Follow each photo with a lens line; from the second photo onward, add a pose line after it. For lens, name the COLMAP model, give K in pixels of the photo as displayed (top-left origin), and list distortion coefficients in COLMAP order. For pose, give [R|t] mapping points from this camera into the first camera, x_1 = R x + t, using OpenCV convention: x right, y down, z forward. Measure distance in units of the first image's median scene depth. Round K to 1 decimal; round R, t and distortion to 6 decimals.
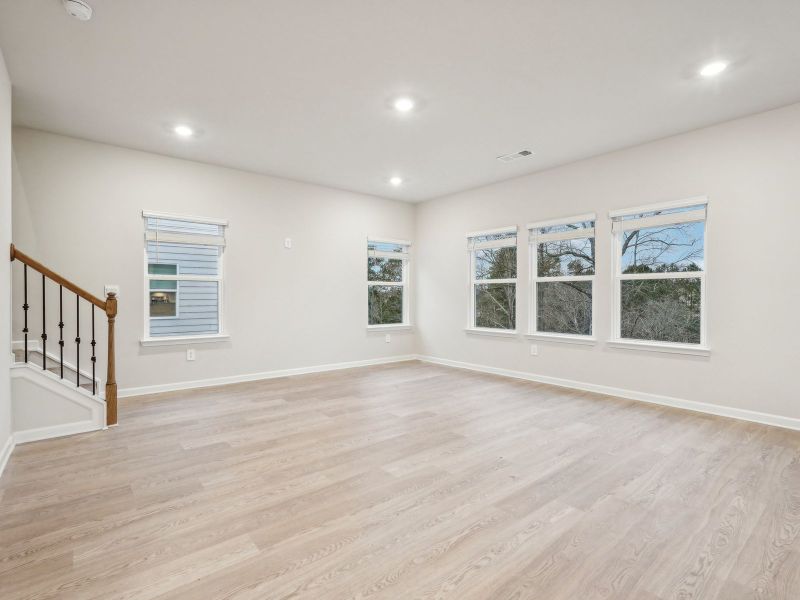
lens RADIAL K [[393.6, 0, 400.0], [0, 393.6, 300.0], [0, 0, 1]] dist [-0.004316, 0.000119]
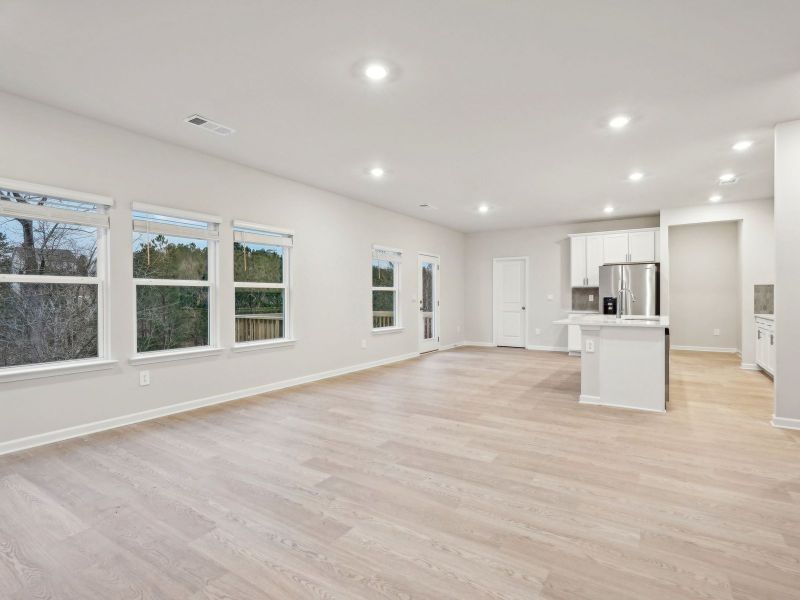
lens RADIAL K [[411.0, 0, 400.0], [0, 411.0, 300.0], [0, 0, 1]] dist [-0.000426, 0.001051]
pose [[-0.298159, -0.005272, 0.954502, -0.868905], [0.009894, 0.999914, 0.008614, -0.031851], [-0.954465, 0.012012, -0.298081, 1.280474]]
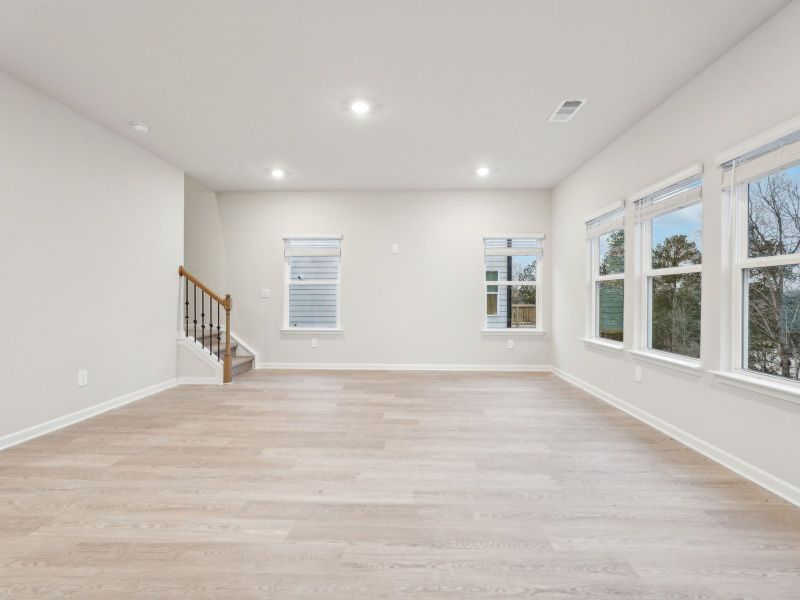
lens RADIAL K [[393.6, 0, 400.0], [0, 393.6, 300.0], [0, 0, 1]] dist [-0.004316, 0.000119]
pose [[0.753956, 0.004654, -0.656909, 0.797407], [-0.007733, 0.999968, -0.001791, -0.000540], [0.656880, 0.006430, 0.753968, 0.322232]]
